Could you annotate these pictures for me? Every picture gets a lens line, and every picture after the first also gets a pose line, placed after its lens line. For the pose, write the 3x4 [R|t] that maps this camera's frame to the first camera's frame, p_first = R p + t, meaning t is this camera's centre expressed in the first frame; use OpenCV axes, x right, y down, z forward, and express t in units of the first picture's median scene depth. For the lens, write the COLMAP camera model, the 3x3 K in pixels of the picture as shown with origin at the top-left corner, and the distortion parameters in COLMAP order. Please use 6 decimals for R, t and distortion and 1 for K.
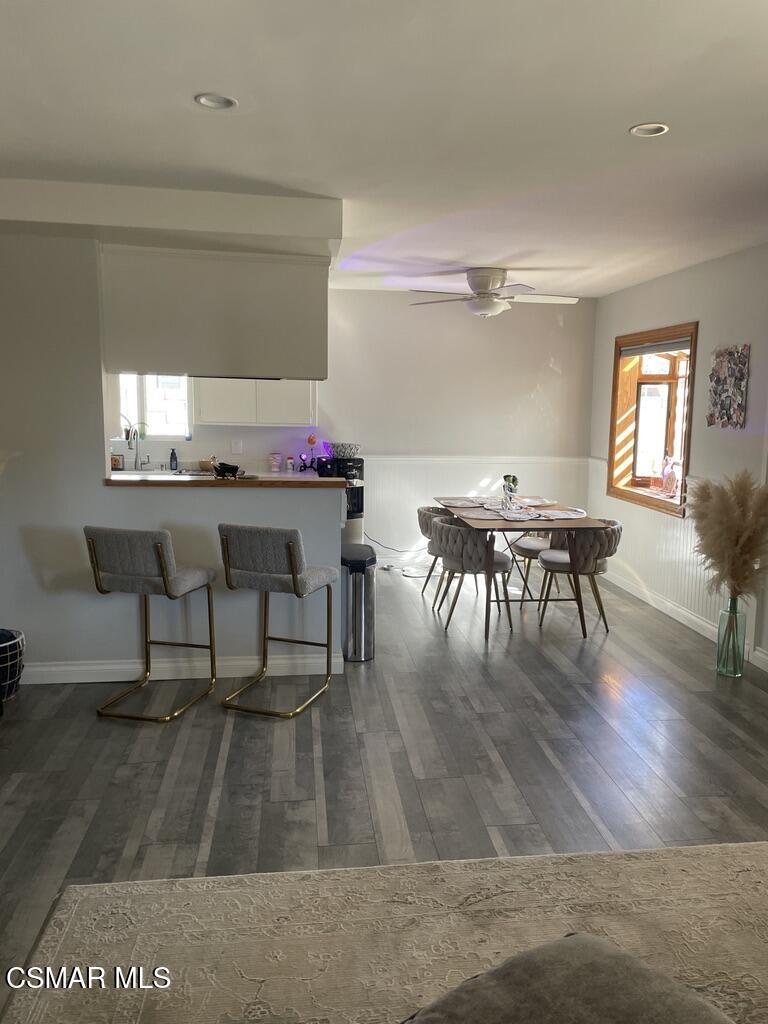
lens RADIAL K [[770.5, 0, 385.2], [0, 770.5, 510.4], [0, 0, 1]] dist [0.014427, -0.012418]
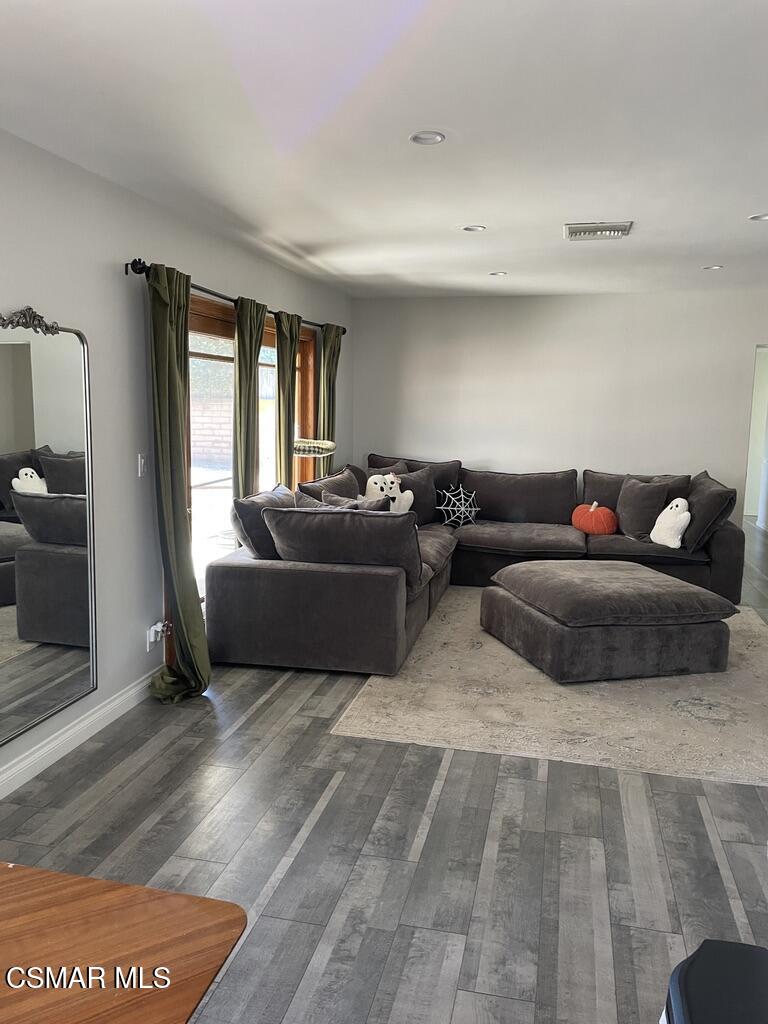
lens RADIAL K [[770.5, 0, 384.6], [0, 770.5, 510.1], [0, 0, 1]] dist [0.014427, -0.012418]
pose [[-0.939676, -0.081190, 0.332290, 0.010488], [0.019606, 0.957043, 0.289281, -0.256297], [-0.341503, 0.278345, -0.897719, 1.731422]]
